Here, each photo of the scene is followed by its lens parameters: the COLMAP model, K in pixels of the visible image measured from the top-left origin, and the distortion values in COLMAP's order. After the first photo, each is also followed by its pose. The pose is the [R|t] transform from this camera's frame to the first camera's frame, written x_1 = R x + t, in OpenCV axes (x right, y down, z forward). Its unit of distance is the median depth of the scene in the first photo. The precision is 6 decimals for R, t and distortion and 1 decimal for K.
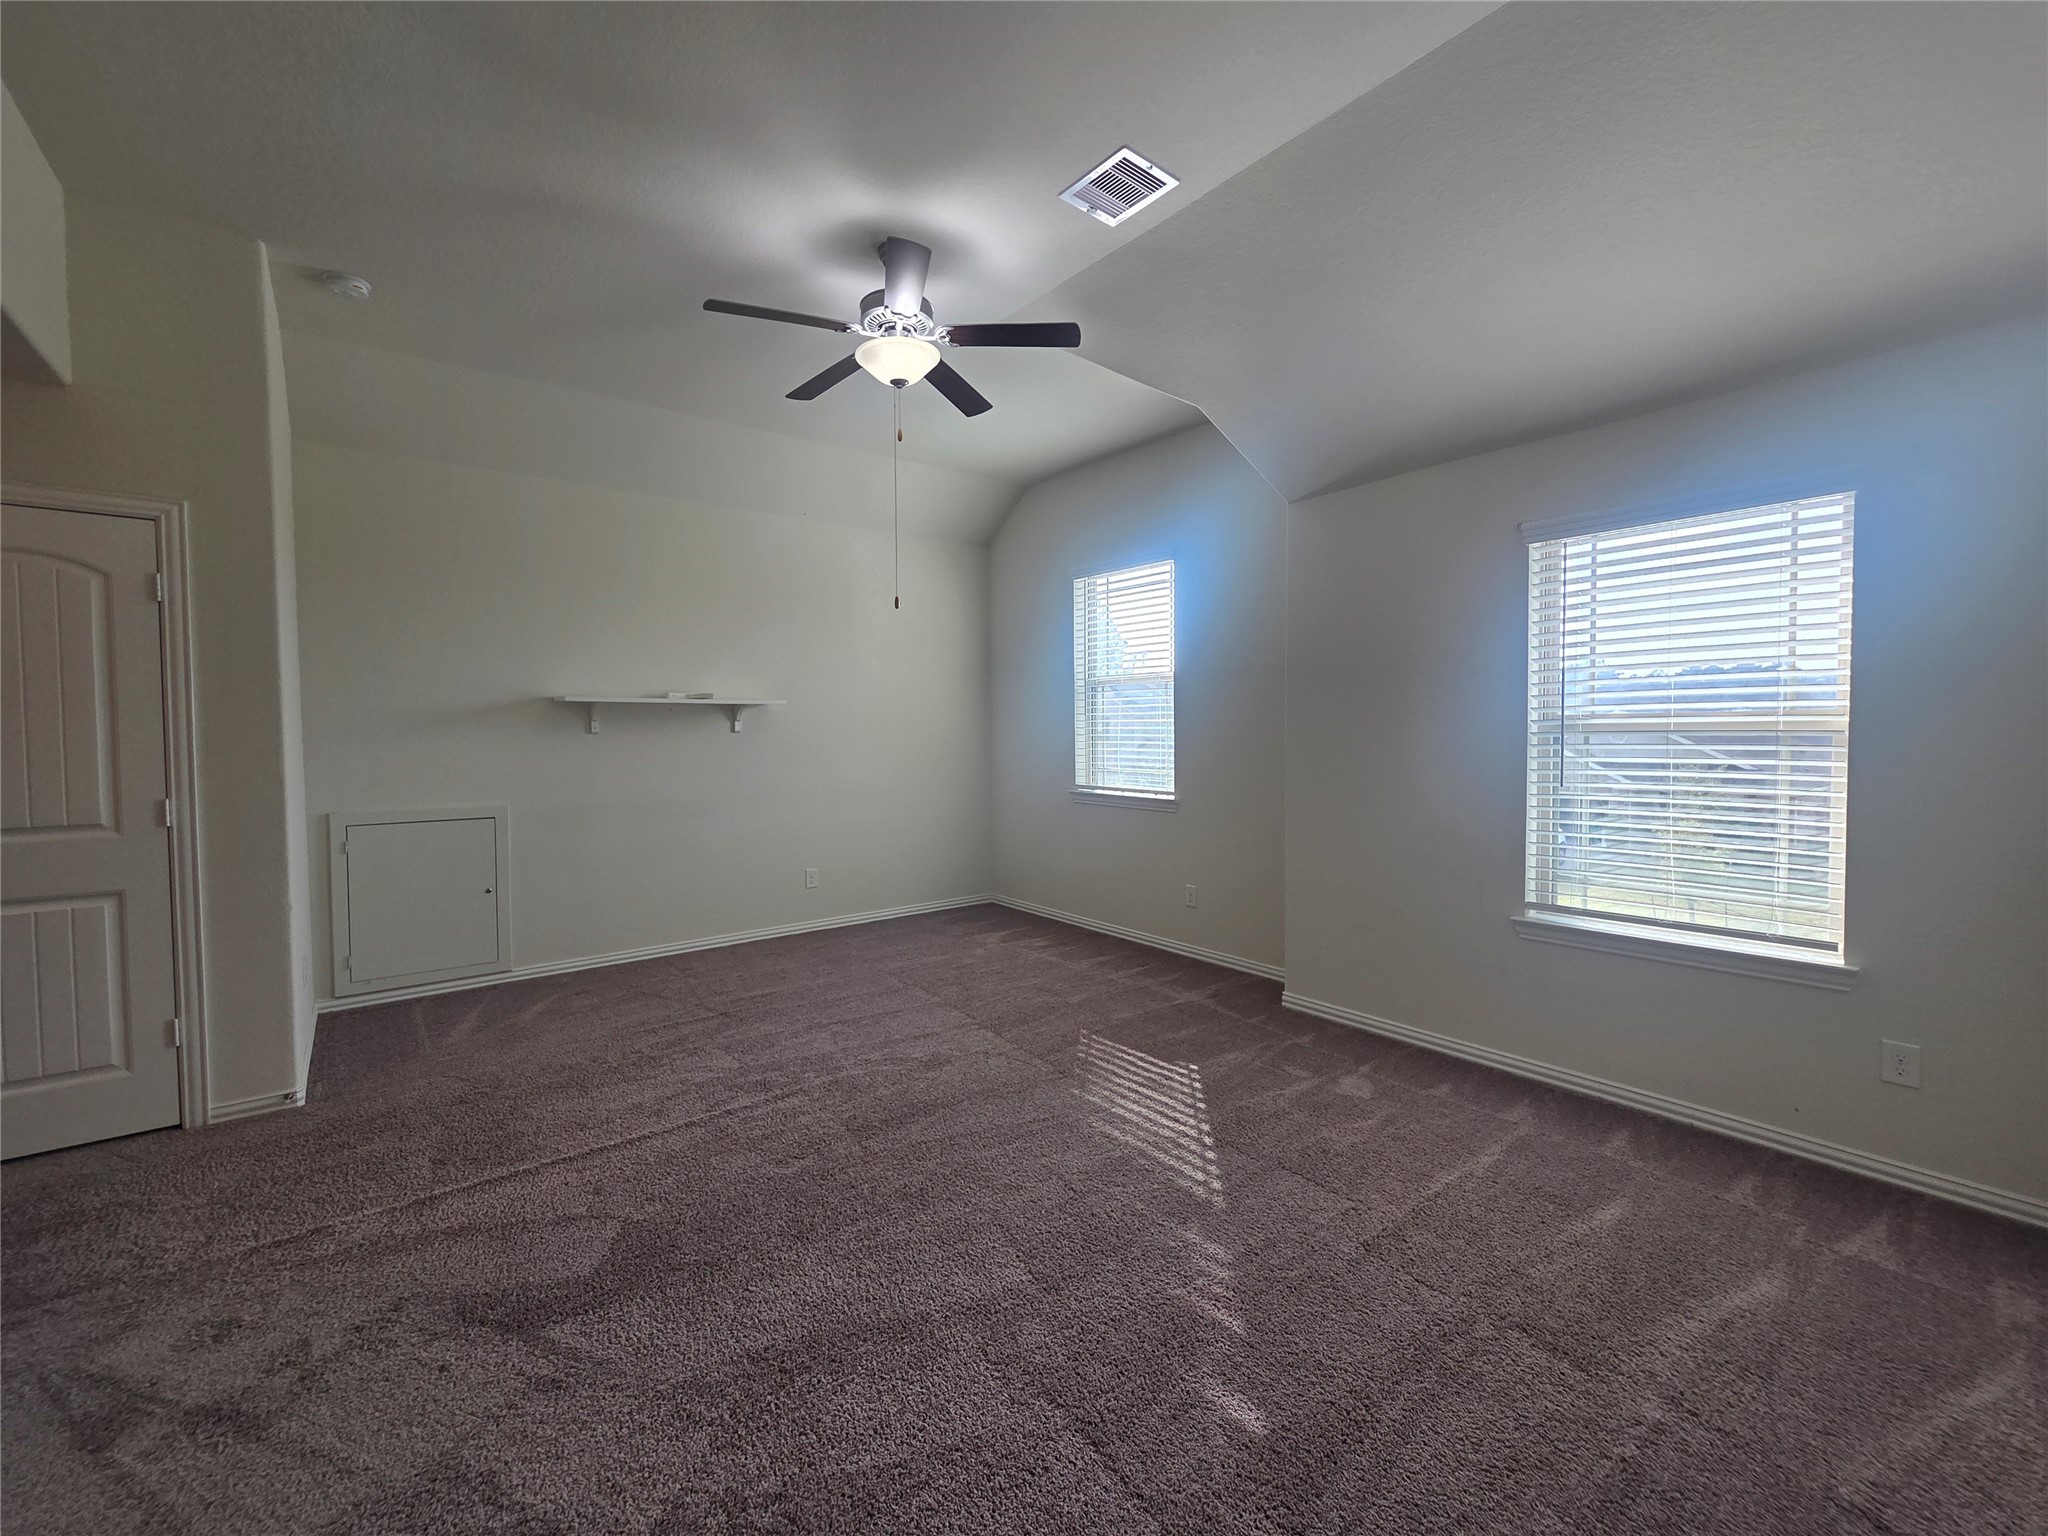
lens RADIAL K [[842.4, 0, 1033.0], [0, 842.4, 765.2], [0, 0, 1]] dist [-0.001952, 0.000451]
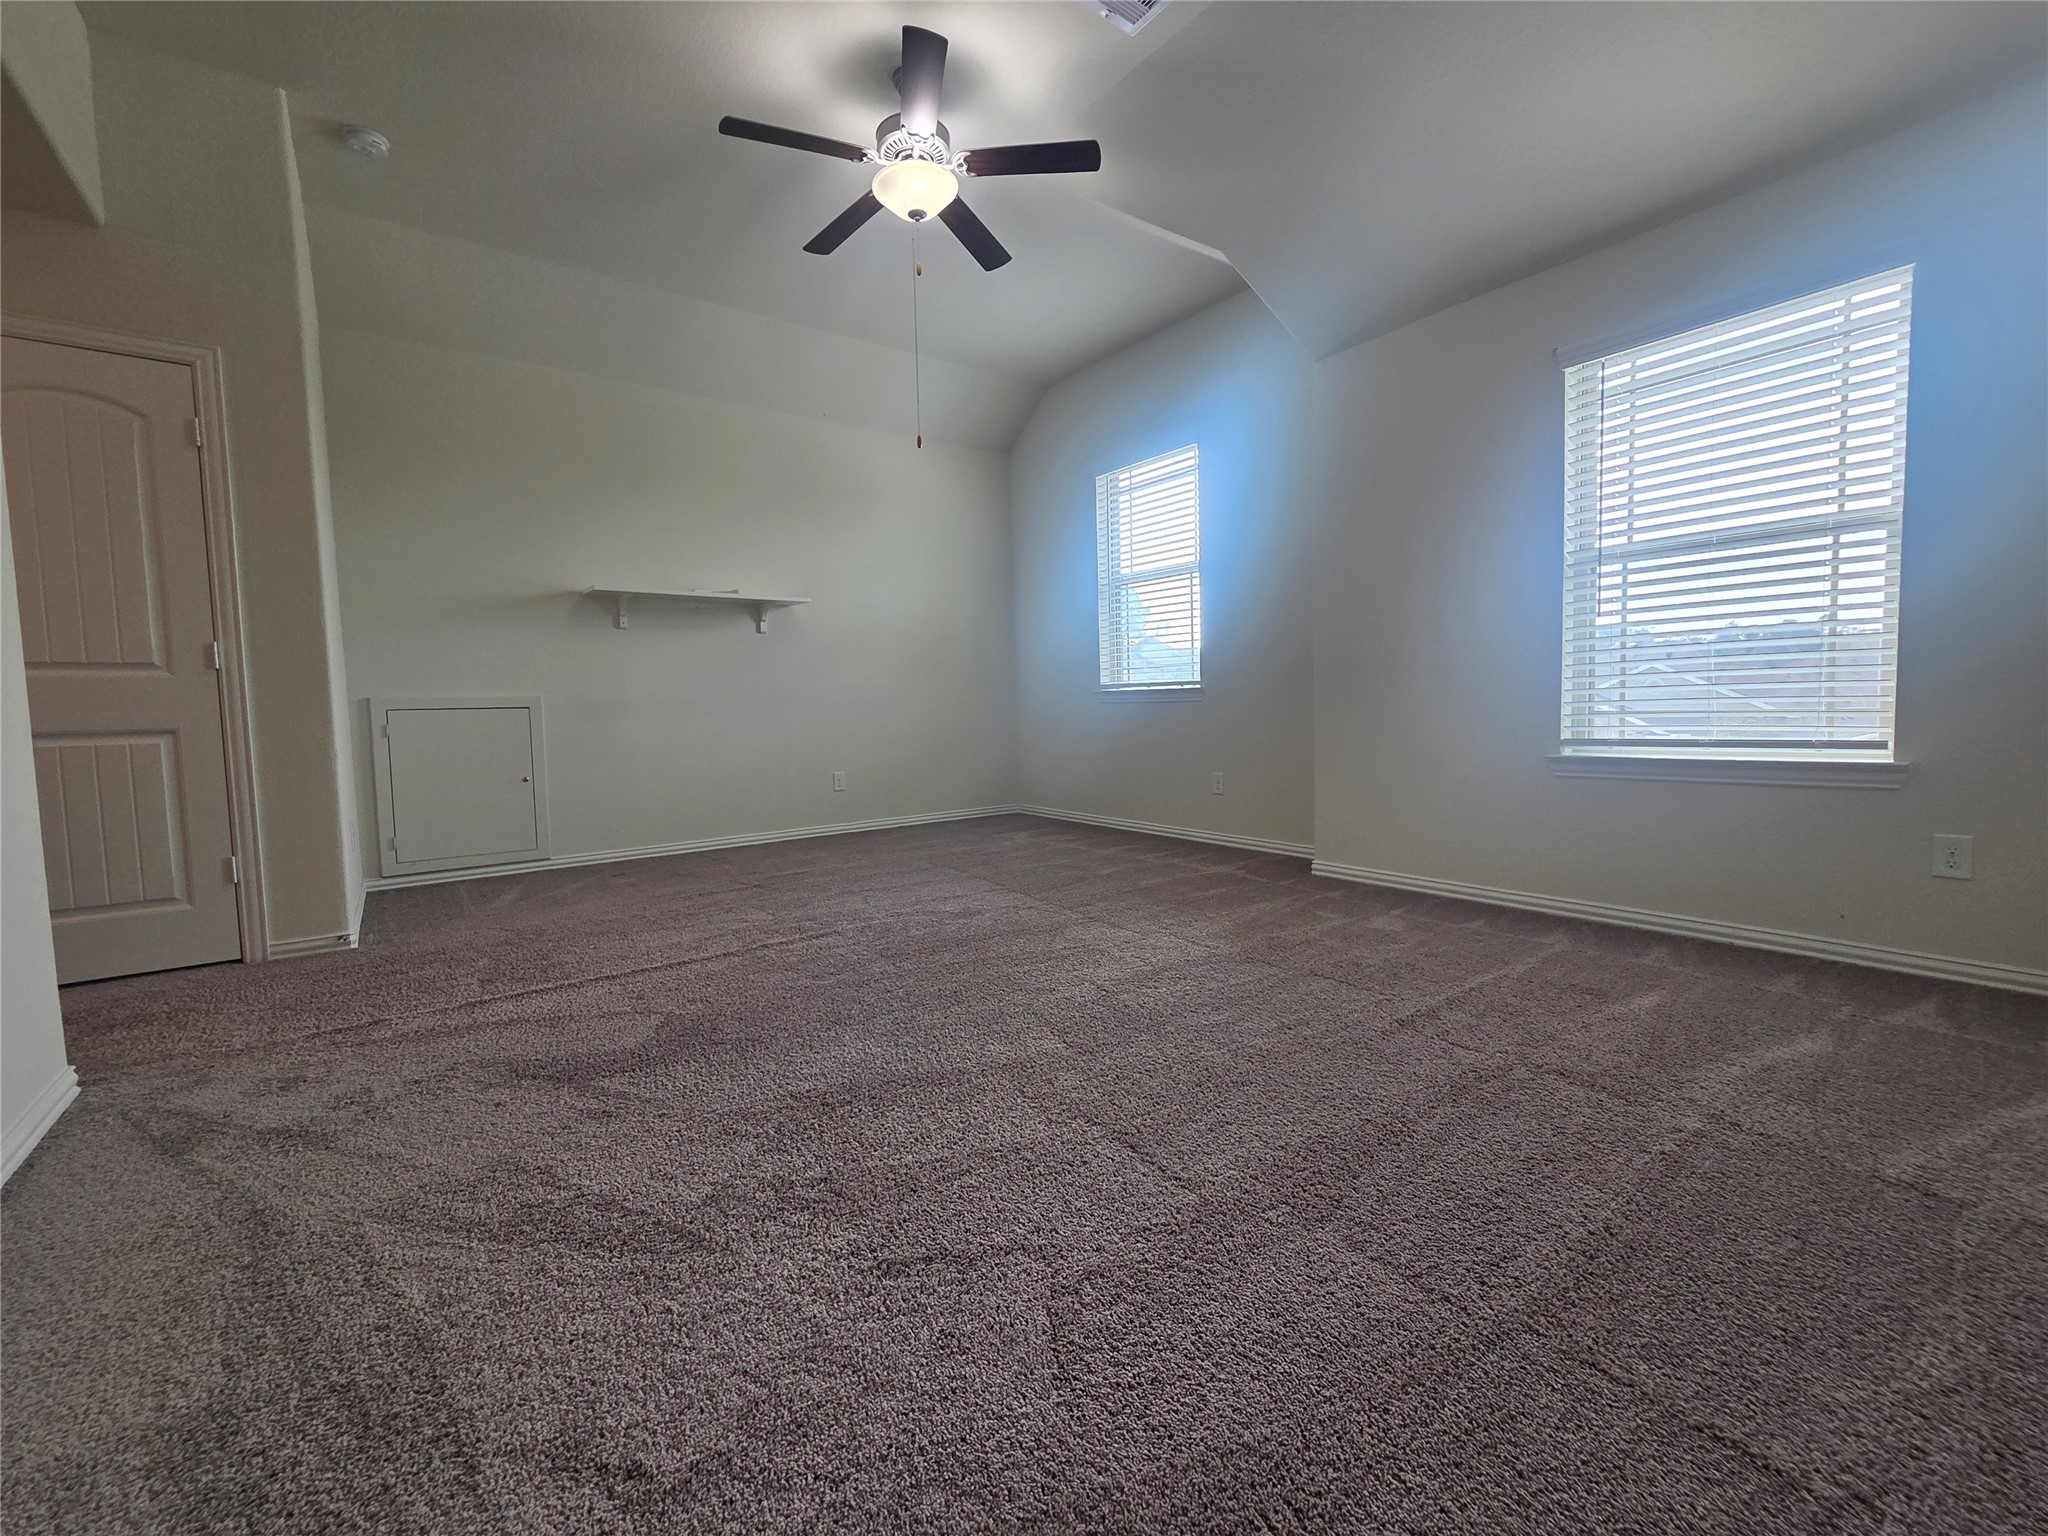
lens RADIAL K [[842.4, 0, 1033.4], [0, 842.4, 762.9], [0, 0, 1]] dist [-0.001952, 0.000451]
pose [[0.999496, -0.015420, -0.027754, -0.005707], [0.016264, 0.999404, 0.030456, 0.176330], [0.027268, -0.030892, 0.999151, -0.001955]]
